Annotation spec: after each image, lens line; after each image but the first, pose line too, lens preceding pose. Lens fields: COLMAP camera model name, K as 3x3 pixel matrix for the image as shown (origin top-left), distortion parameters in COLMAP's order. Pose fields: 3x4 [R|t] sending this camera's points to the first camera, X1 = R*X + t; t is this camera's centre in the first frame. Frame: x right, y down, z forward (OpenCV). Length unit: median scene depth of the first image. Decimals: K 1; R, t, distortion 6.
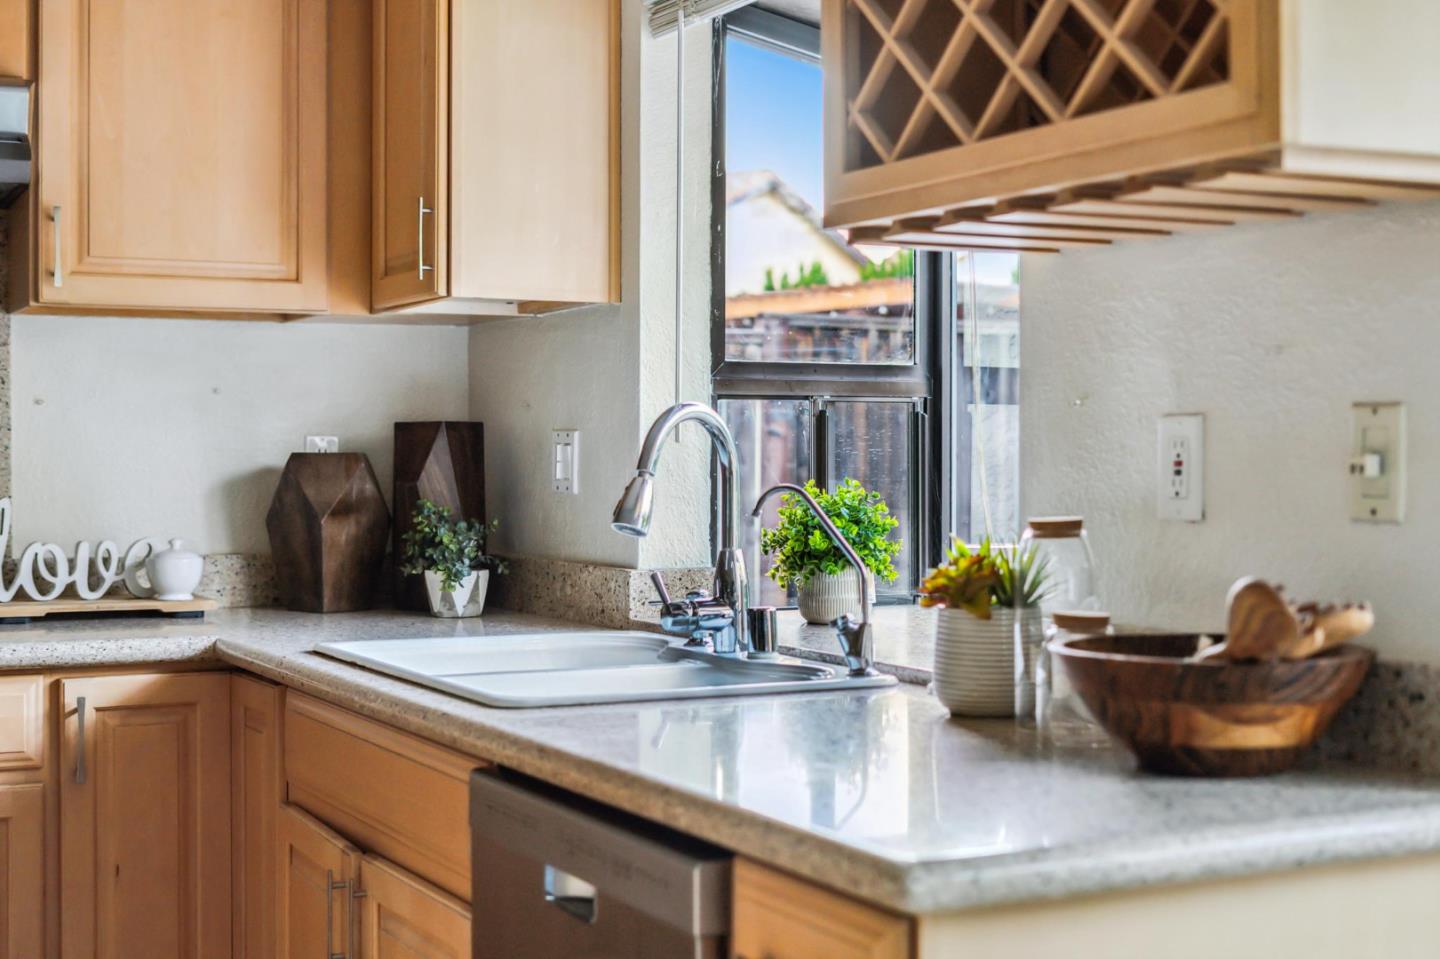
lens RADIAL K [[2108.9, 0, 692.6], [0, 2108.9, 436.6], [0, 0, 1]] dist [-0.012055, 0.000000]
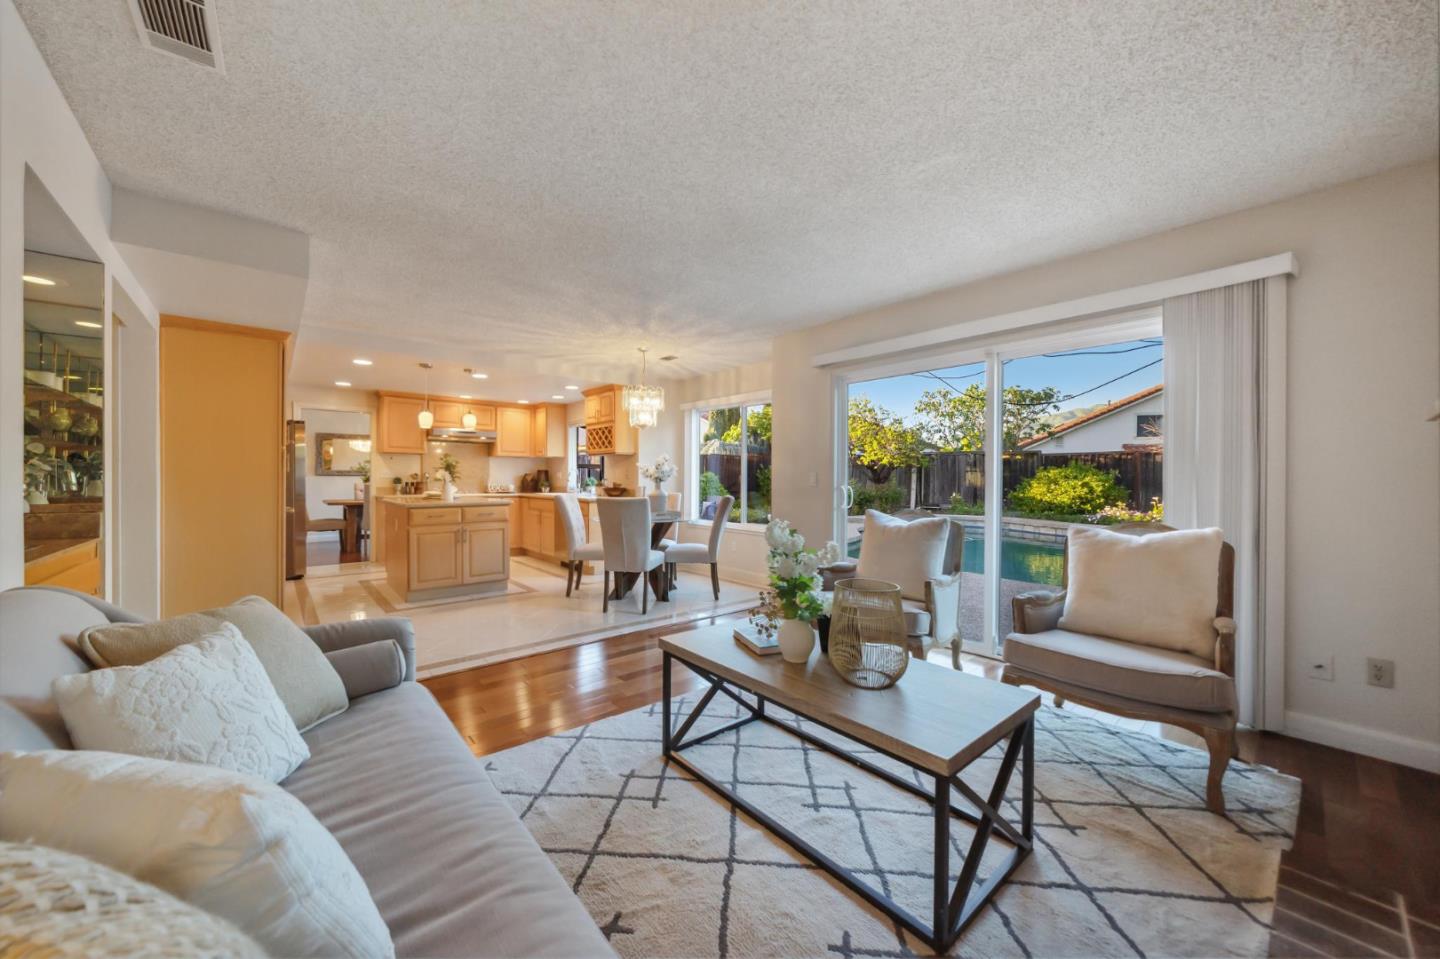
lens RADIAL K [[527.4, 0, 724.1], [0, 527.4, 476.3], [0, 0, 1]] dist [0.001276, -0.000111]
pose [[0.962256, 0.009211, 0.271990, 0.005434], [-0.009353, 0.999956, -0.000776, 0.018616], [-0.271985, -0.001797, 0.962300, -1.937567]]
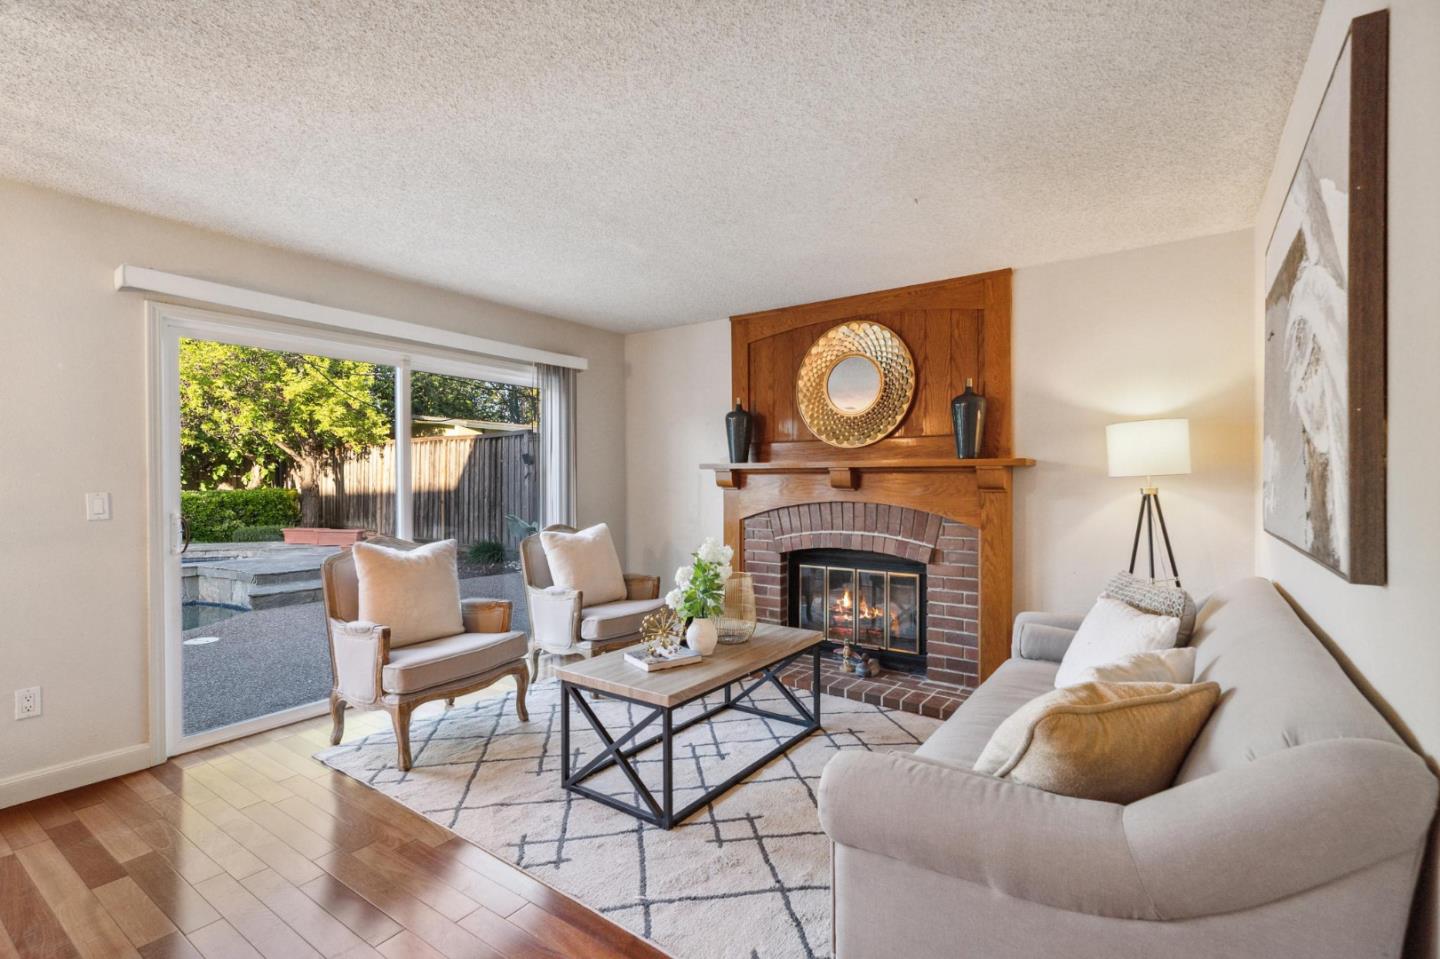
lens RADIAL K [[654.3, 0, 720.1], [0, 654.3, 480.9], [0, 0, 1]] dist [0.002155, -0.001369]
pose [[-0.495739, 0.003371, 0.868465, -0.704648], [0.000080, 0.999993, -0.003836, -0.013367], [-0.868471, -0.001832, -0.495736, -0.655881]]
